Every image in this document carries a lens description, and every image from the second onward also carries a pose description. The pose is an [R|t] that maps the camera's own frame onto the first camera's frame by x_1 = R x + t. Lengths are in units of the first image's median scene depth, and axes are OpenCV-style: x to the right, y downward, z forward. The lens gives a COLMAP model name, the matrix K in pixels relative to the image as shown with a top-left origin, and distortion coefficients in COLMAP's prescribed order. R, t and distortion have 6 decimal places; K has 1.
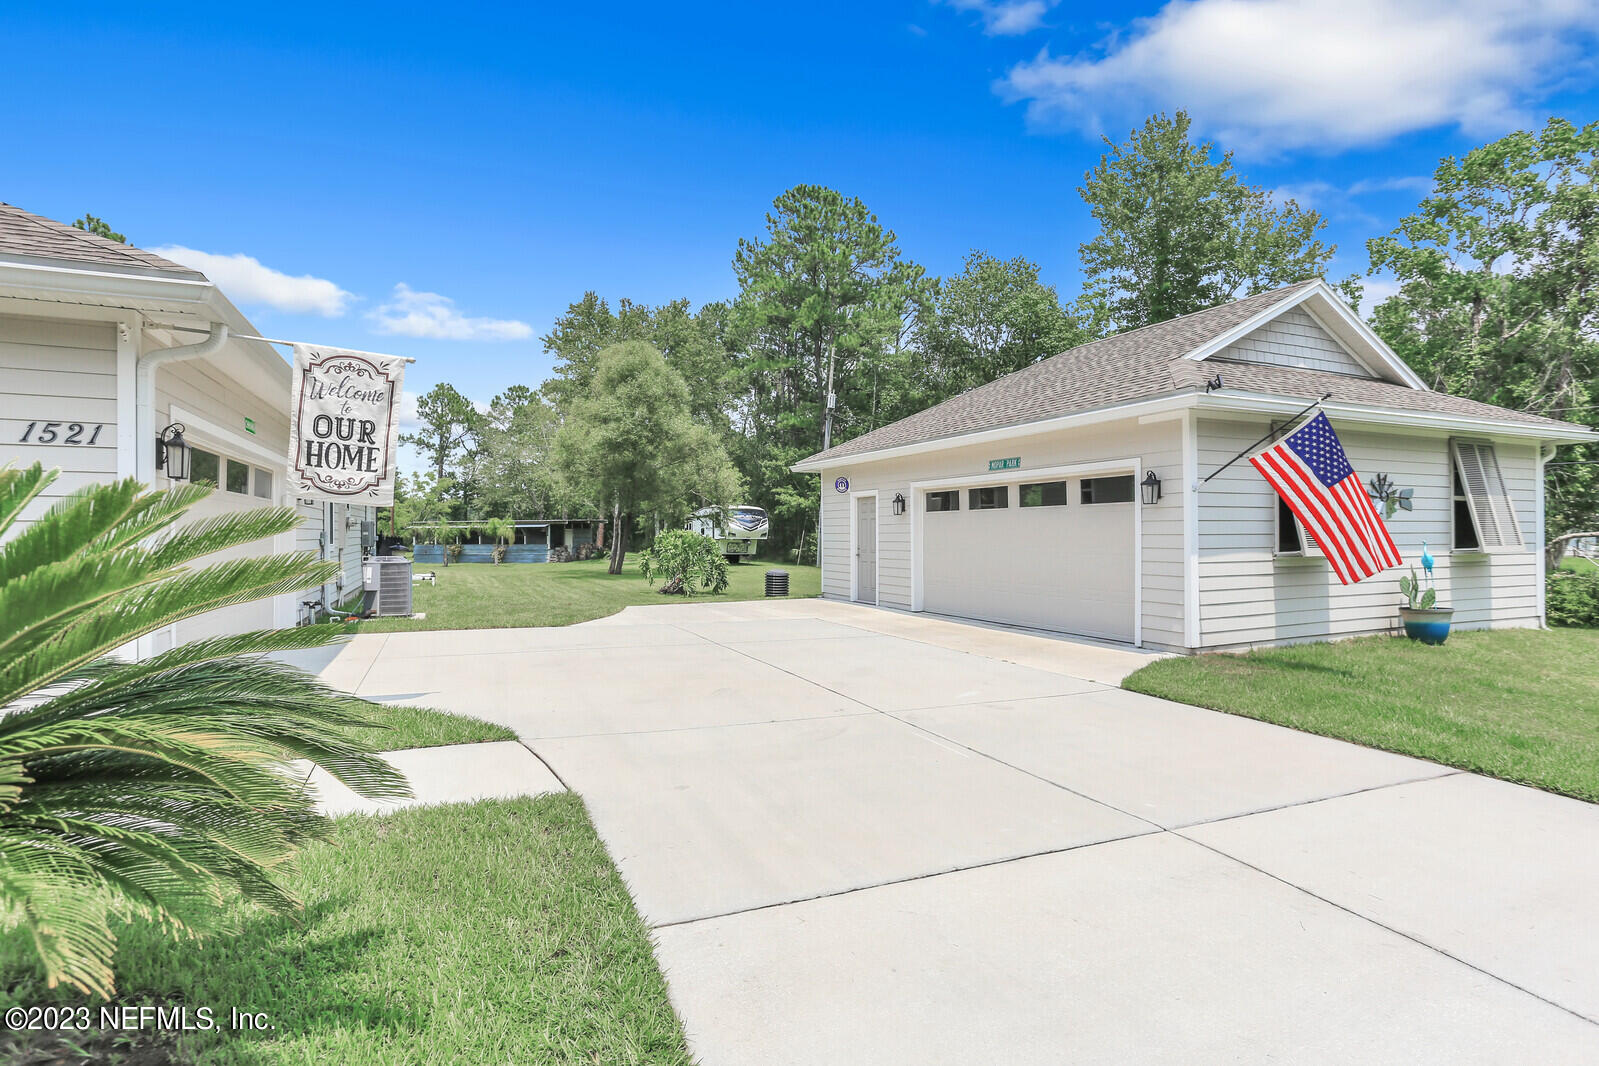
lens RADIAL K [[812.3, 0, 797.9], [0, 812.3, 533.9], [0, 0, 1]] dist [-0.032945, 0.001430]
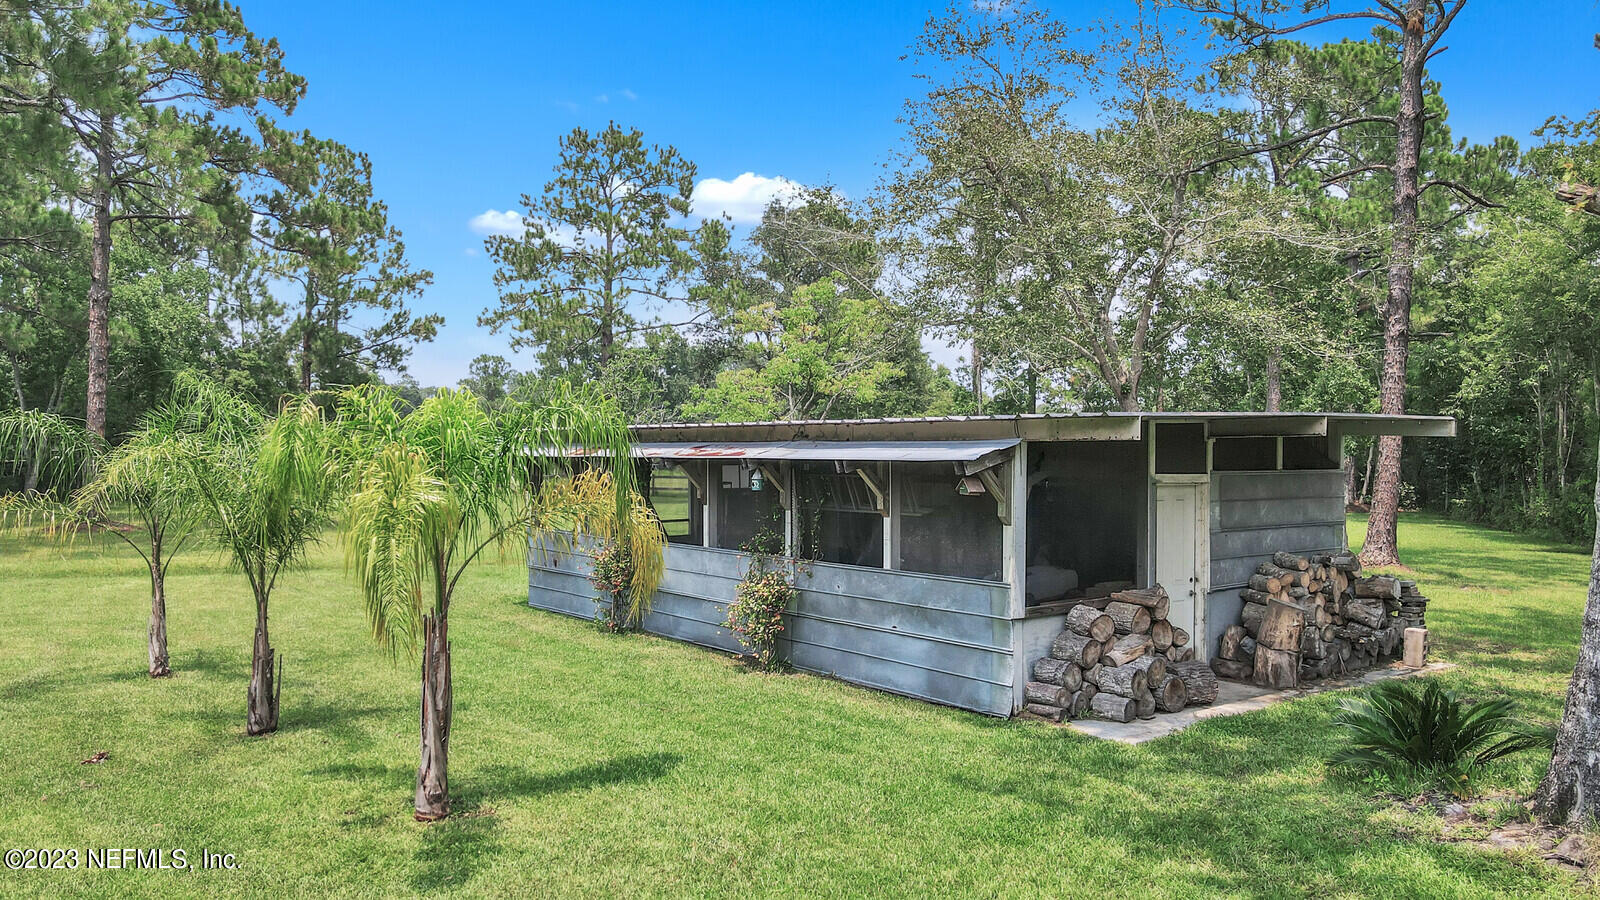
lens RADIAL K [[1192.6, 0, 800.9], [0, 1192.6, 455.0], [0, 0, 1]] dist [0.000461, 0.023777]
pose [[0.794488, 0.000475, -0.607280, -0.247784], [-0.002532, 0.999994, -0.002531, -0.009895], [0.607275, 0.003548, 0.794484, 0.947851]]
